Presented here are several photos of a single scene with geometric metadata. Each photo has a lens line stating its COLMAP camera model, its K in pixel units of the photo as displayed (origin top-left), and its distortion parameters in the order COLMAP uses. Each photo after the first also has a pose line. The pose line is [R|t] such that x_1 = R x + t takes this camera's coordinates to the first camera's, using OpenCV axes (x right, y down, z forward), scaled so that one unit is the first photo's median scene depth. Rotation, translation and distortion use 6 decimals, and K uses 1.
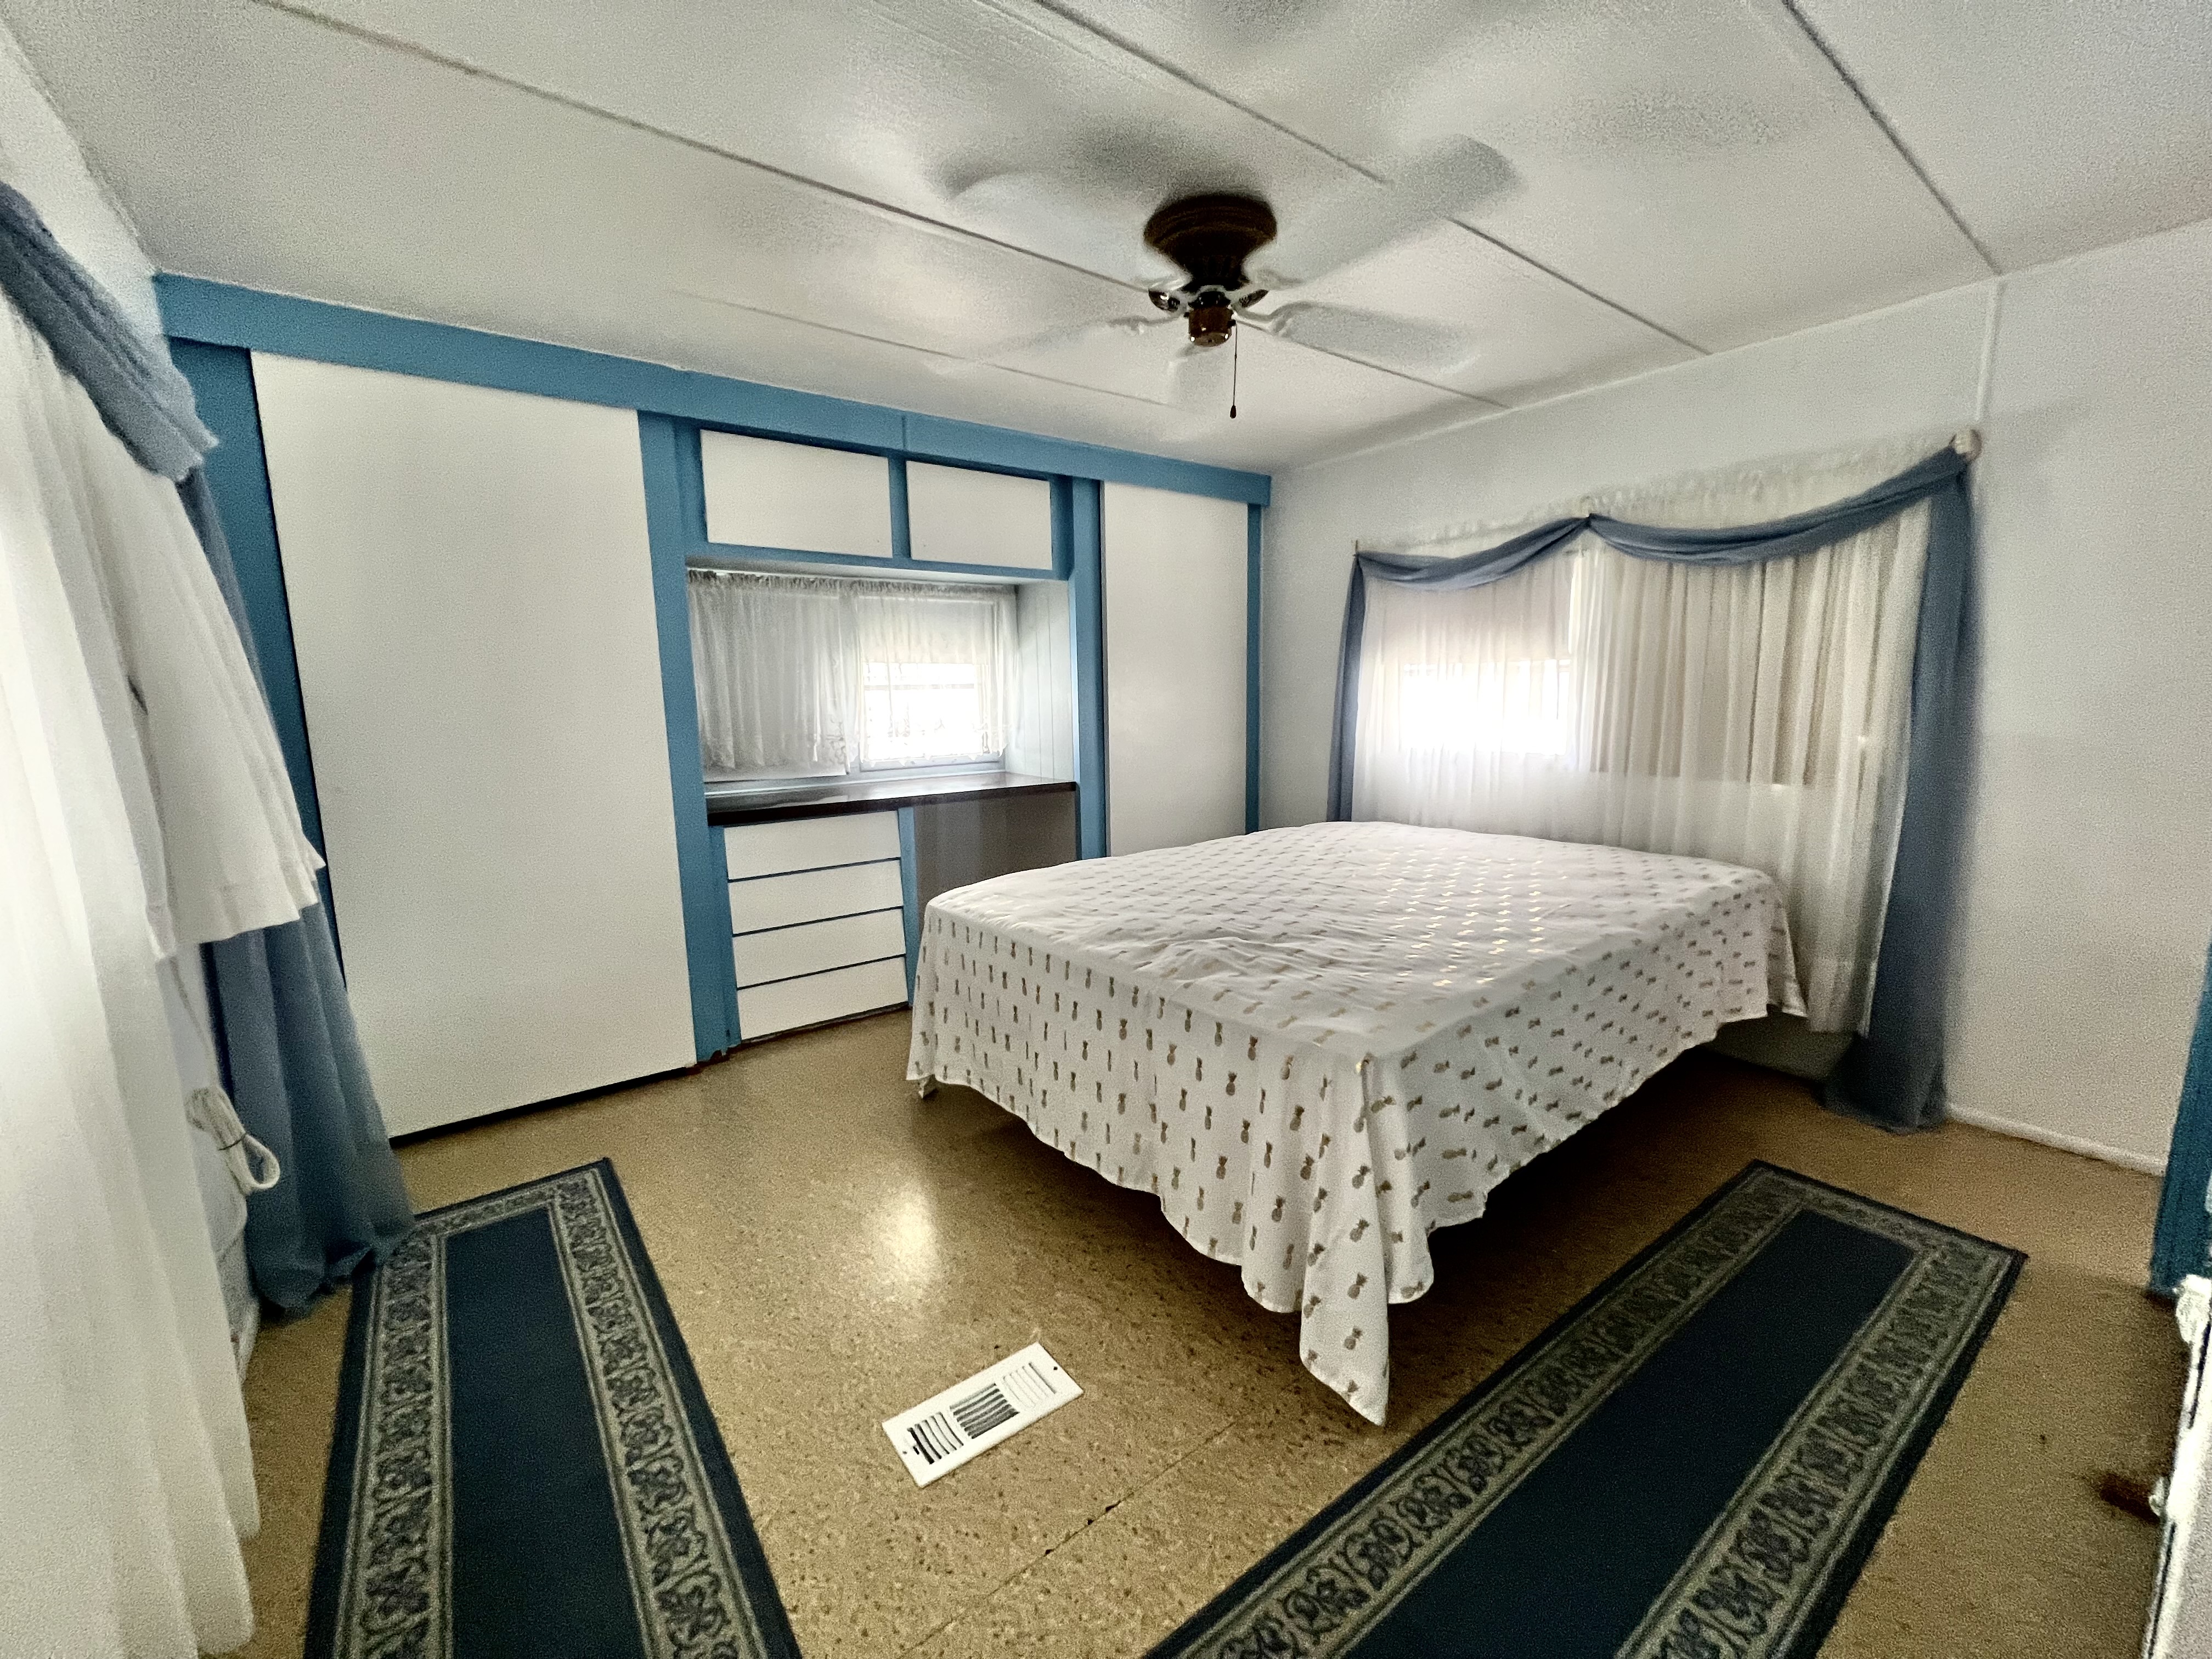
lens RADIAL K [[895.3, 0, 1097.6], [0, 895.3, 823.8], [0, 0, 1]] dist [-0.000235, 0.000020]
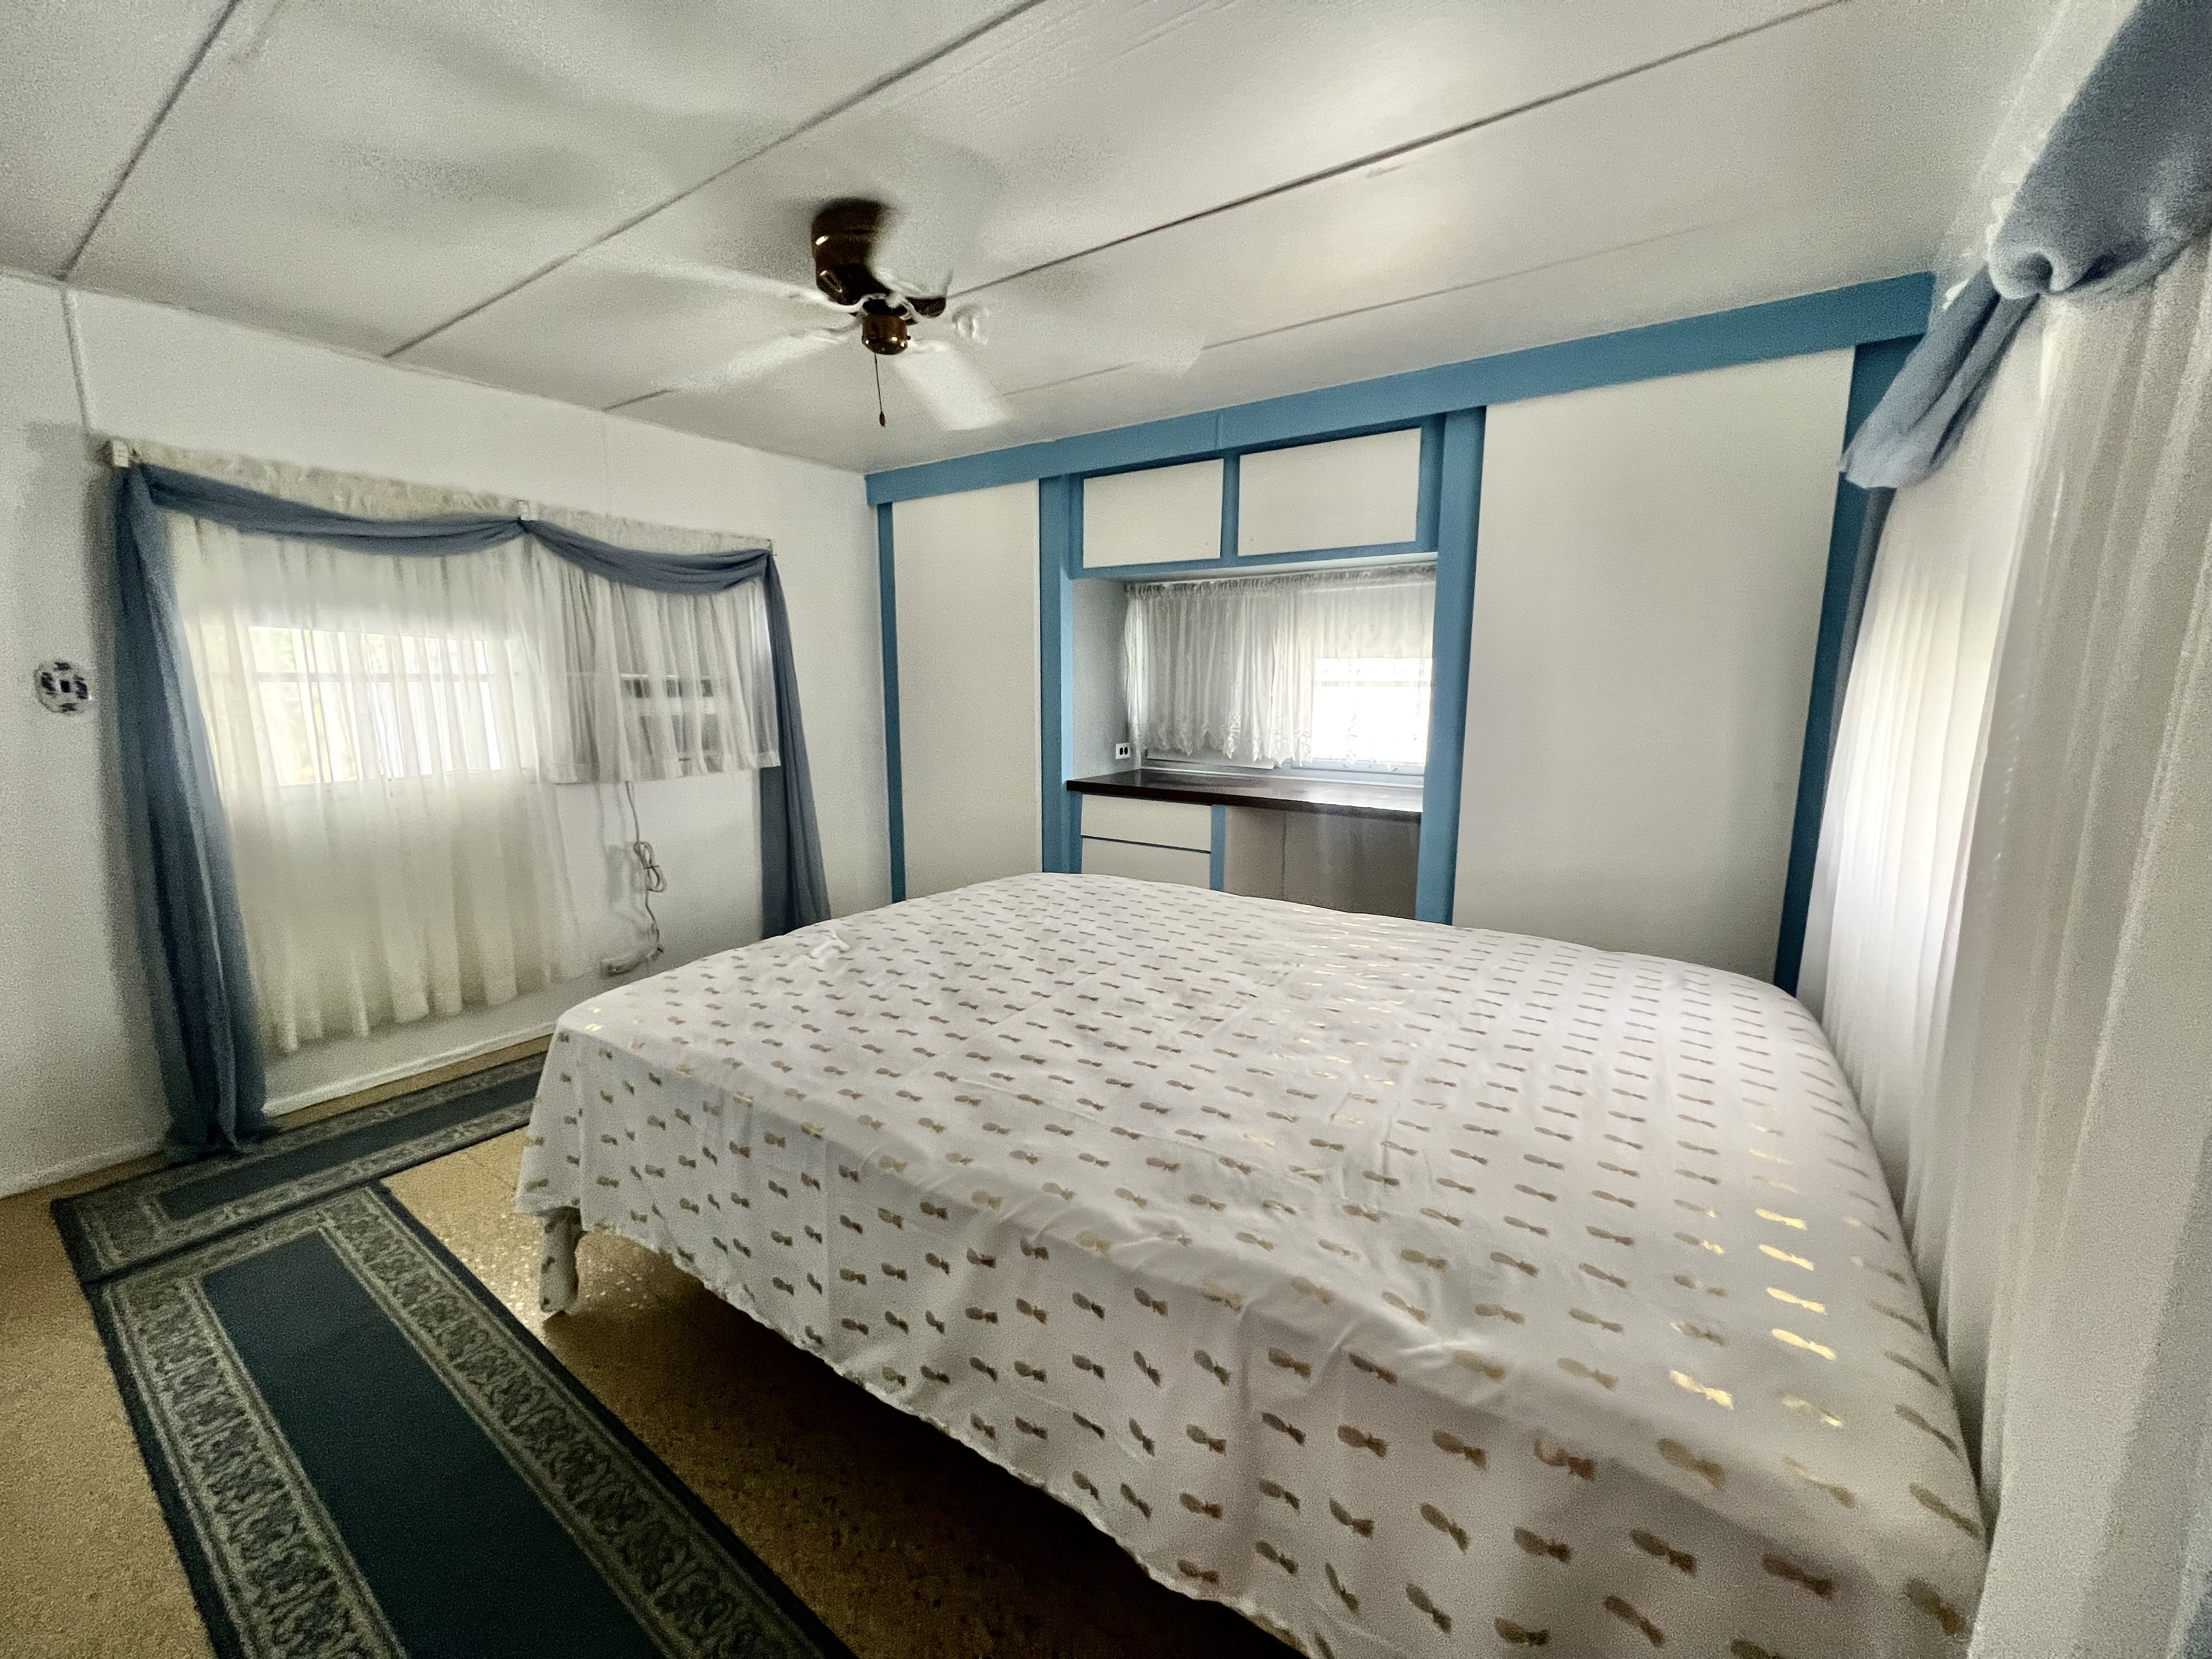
lens RADIAL K [[895.3, 0, 1097.6], [0, 895.3, 823.8], [0, 0, 1]] dist [-0.000235, 0.000020]
pose [[0.306338, 0.171847, -0.936283, 0.788025], [-0.147298, 0.980281, 0.131729, -0.124611], [0.940458, 0.097559, 0.325610, 0.617484]]
